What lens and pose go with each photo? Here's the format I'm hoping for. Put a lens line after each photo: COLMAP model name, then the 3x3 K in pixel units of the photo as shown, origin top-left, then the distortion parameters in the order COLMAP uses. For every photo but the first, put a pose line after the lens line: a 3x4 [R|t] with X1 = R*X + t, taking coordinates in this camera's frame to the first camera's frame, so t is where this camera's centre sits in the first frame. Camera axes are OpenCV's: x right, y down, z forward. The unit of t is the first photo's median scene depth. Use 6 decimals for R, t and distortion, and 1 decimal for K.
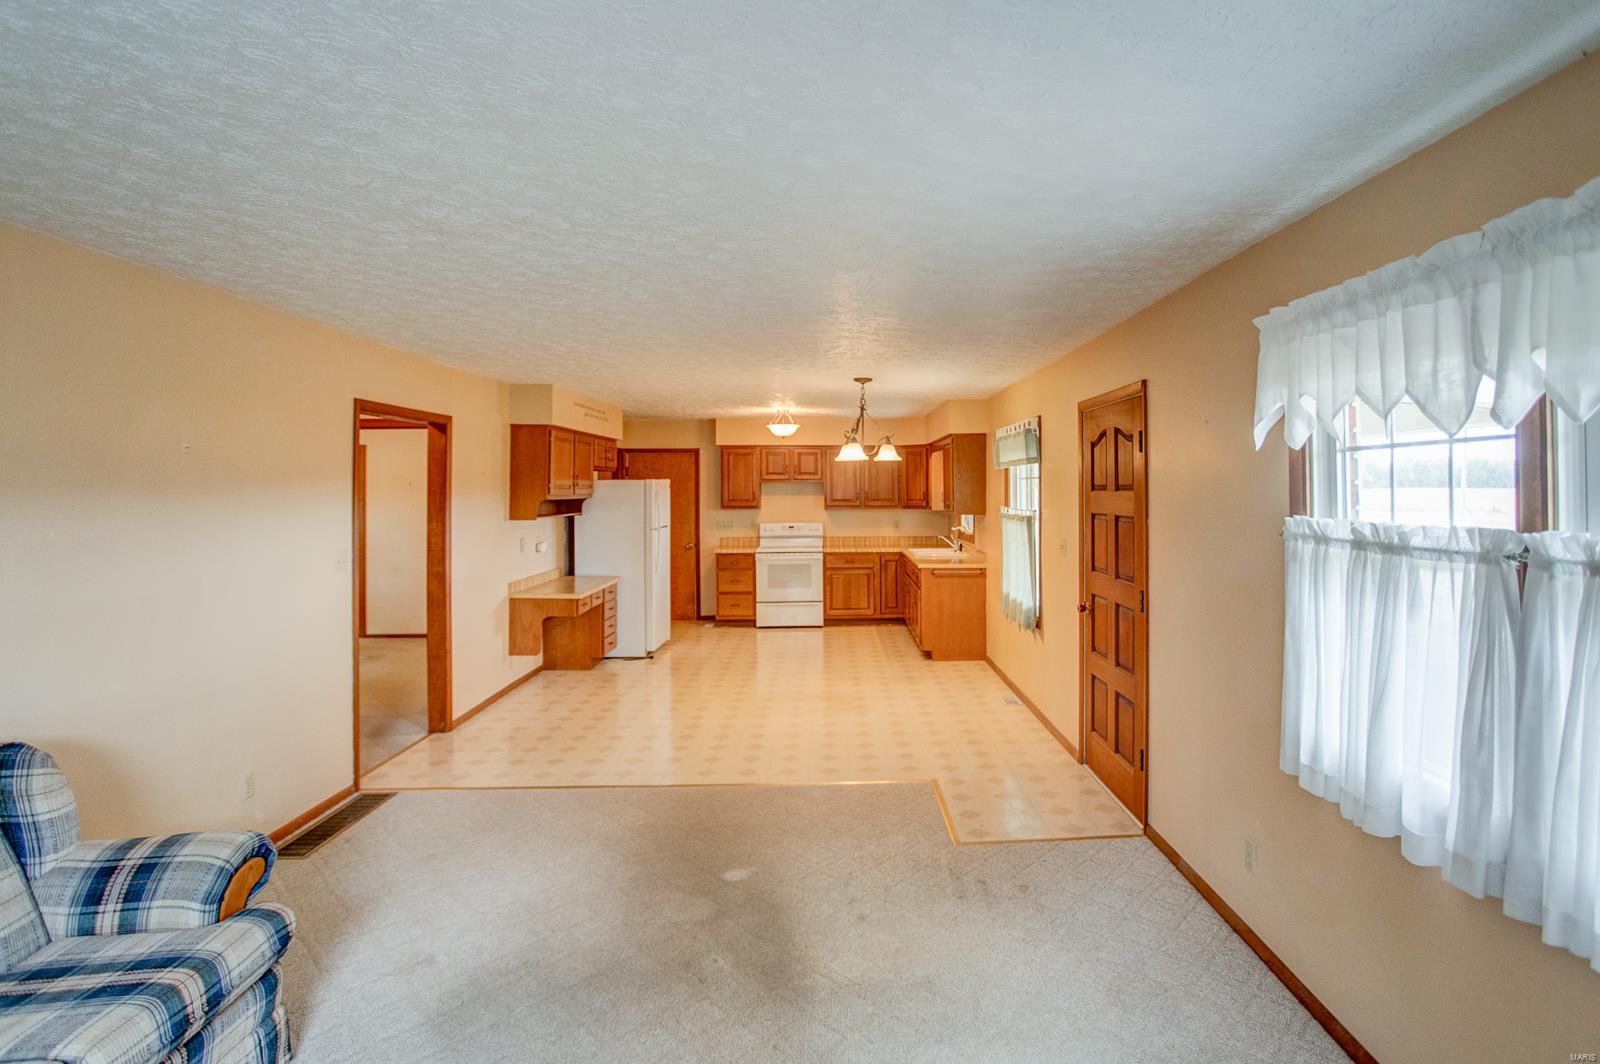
lens RADIAL K [[798.4, 0, 865.6], [0, 798.4, 473.8], [0, 0, 1]] dist [-0.057990, 0.025285]
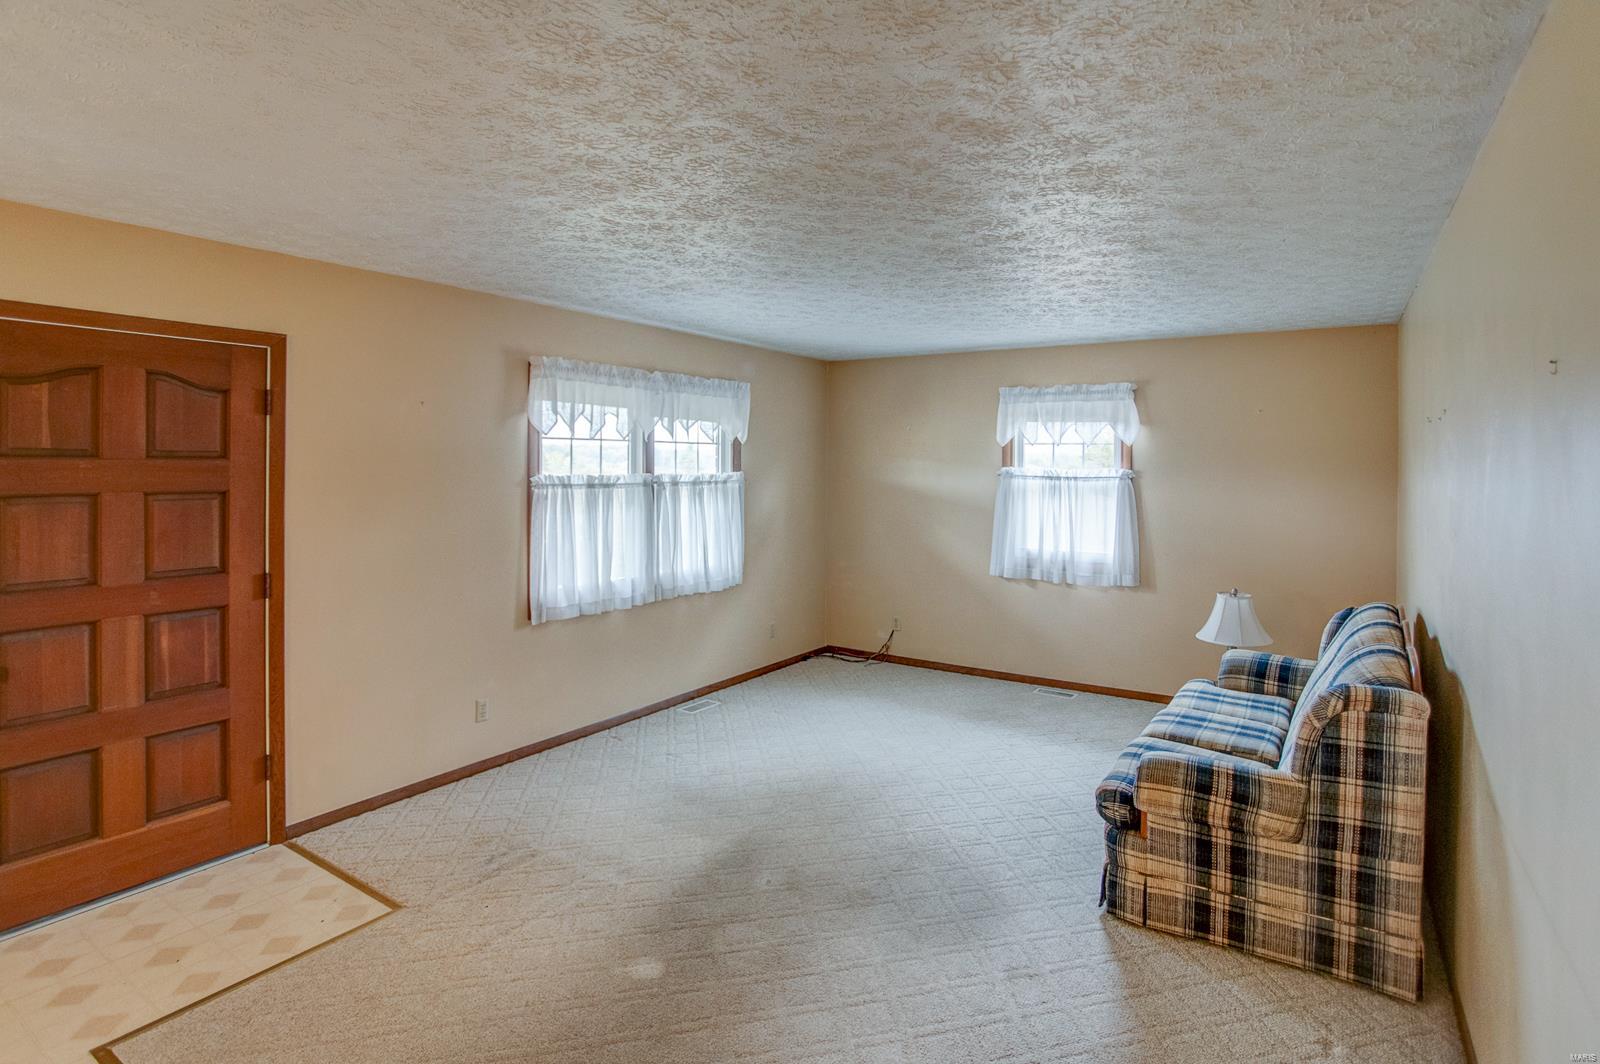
lens RADIAL K [[827.1, 0, 815.4], [0, 827.1, 472.7], [0, 0, 1]] dist [-0.025150, 0.009911]
pose [[-0.803479, -0.004155, 0.595319, -0.264196], [-0.011759, 0.999891, -0.008892, 0.014900], [-0.595217, -0.014145, -0.803440, 0.536892]]
